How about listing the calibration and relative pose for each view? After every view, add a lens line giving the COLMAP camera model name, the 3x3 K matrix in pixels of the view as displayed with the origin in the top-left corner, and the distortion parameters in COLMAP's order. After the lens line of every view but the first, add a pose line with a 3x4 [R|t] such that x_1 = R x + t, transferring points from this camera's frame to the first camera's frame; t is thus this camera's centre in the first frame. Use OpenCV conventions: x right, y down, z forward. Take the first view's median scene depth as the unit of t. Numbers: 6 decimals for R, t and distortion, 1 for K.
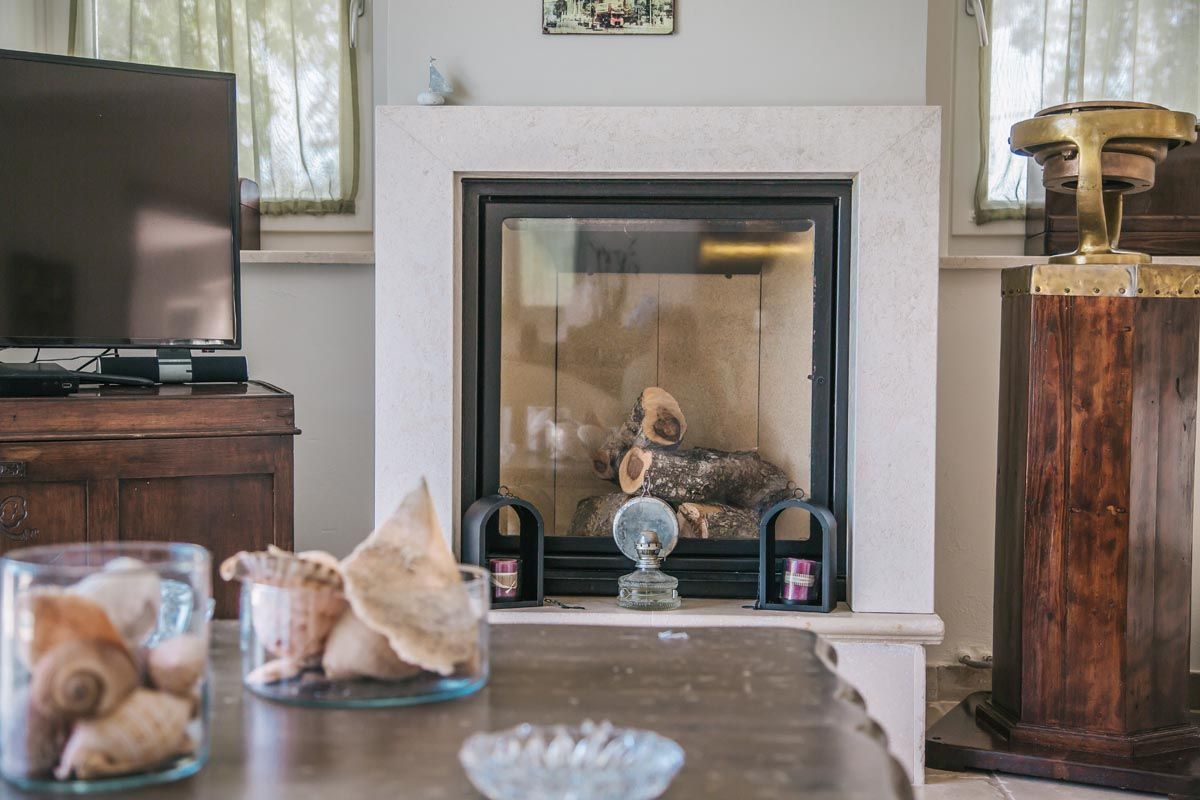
lens RADIAL K [[1617.1, 0, 601.3], [0, 1617.1, 407.3], [0, 0, 1]] dist [0.118833, 0.000000]
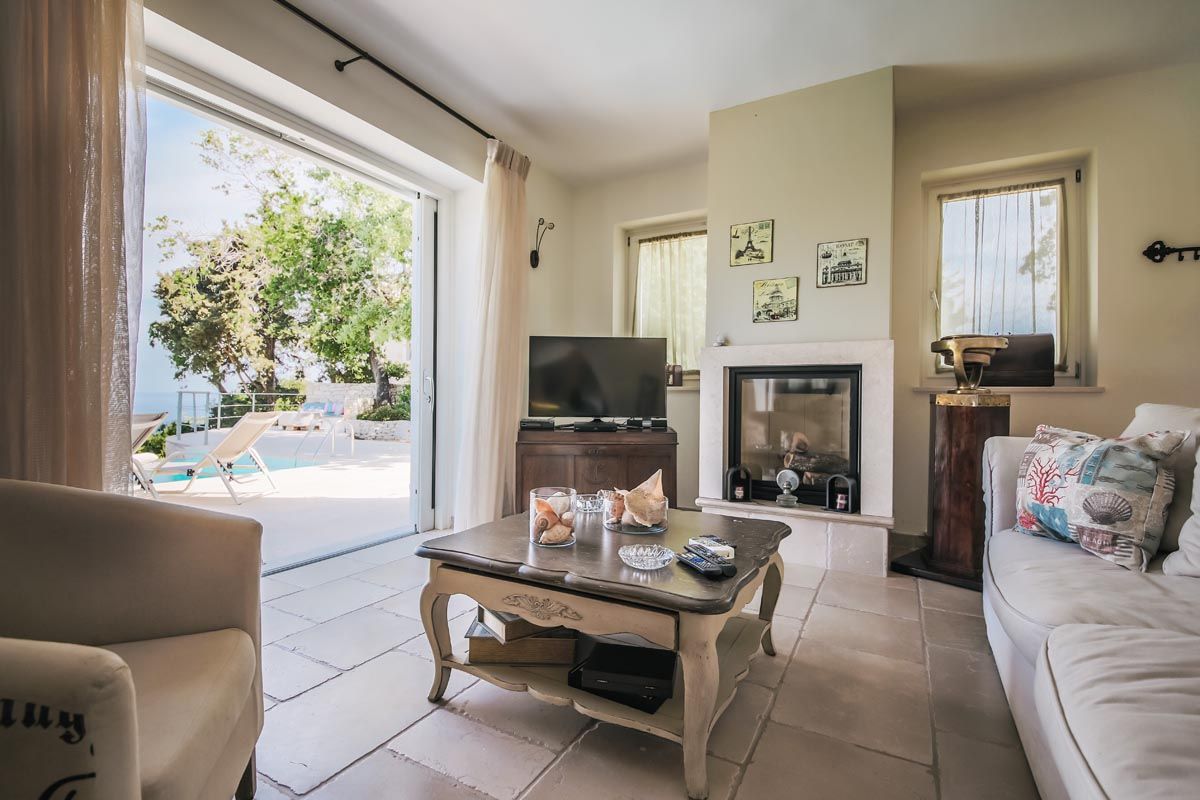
lens RADIAL K [[541.4, 0, 595.7], [0, 541.4, 399.0], [0, 0, 1]] dist [0.006170, -0.000100]
pose [[0.892527, 0.002676, -0.450987, 0.167130], [-0.017387, 0.999443, -0.028480, -0.043216], [0.450660, 0.033261, 0.892076, -0.082266]]
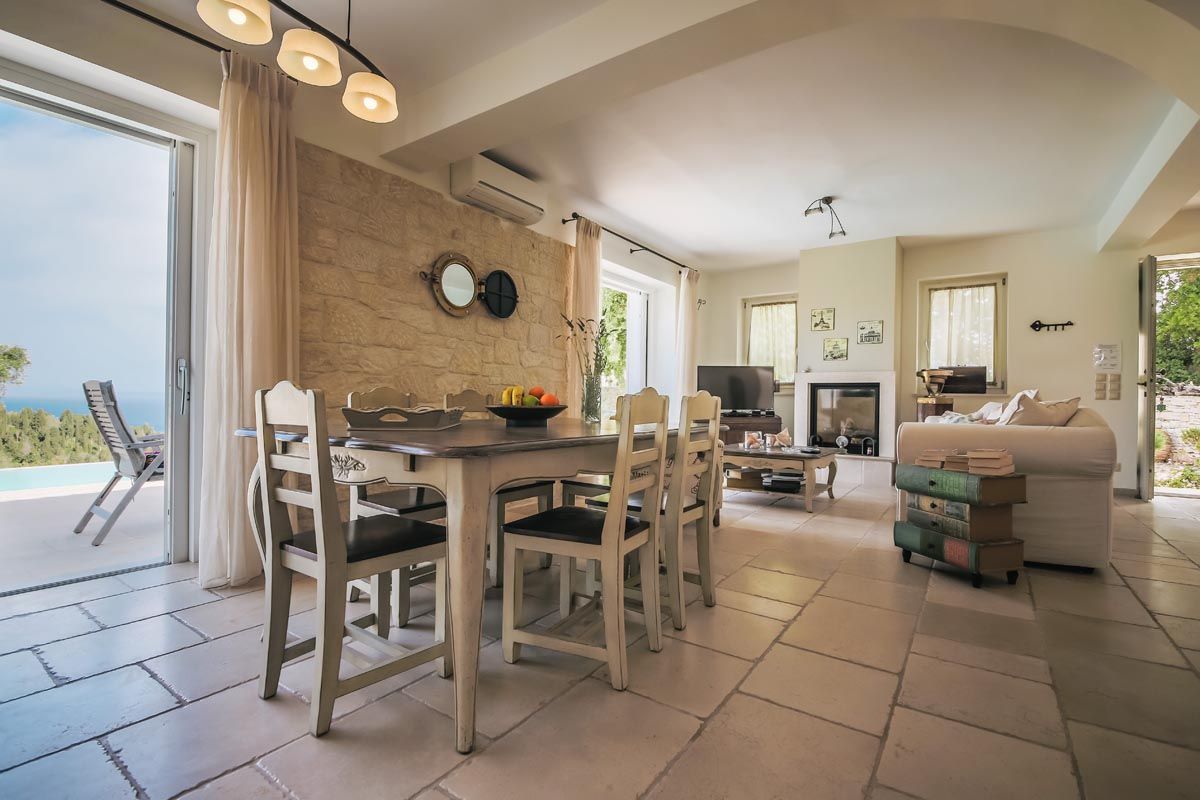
lens RADIAL K [[541.4, 0, 588.9], [0, 541.4, 399.2], [0, 0, 1]] dist [0.006170, -0.000100]
pose [[0.833772, 0.003853, -0.552095, 0.357364], [-0.021624, 0.999436, -0.025680, -0.009111], [0.551685, 0.033350, 0.833386, -1.206021]]
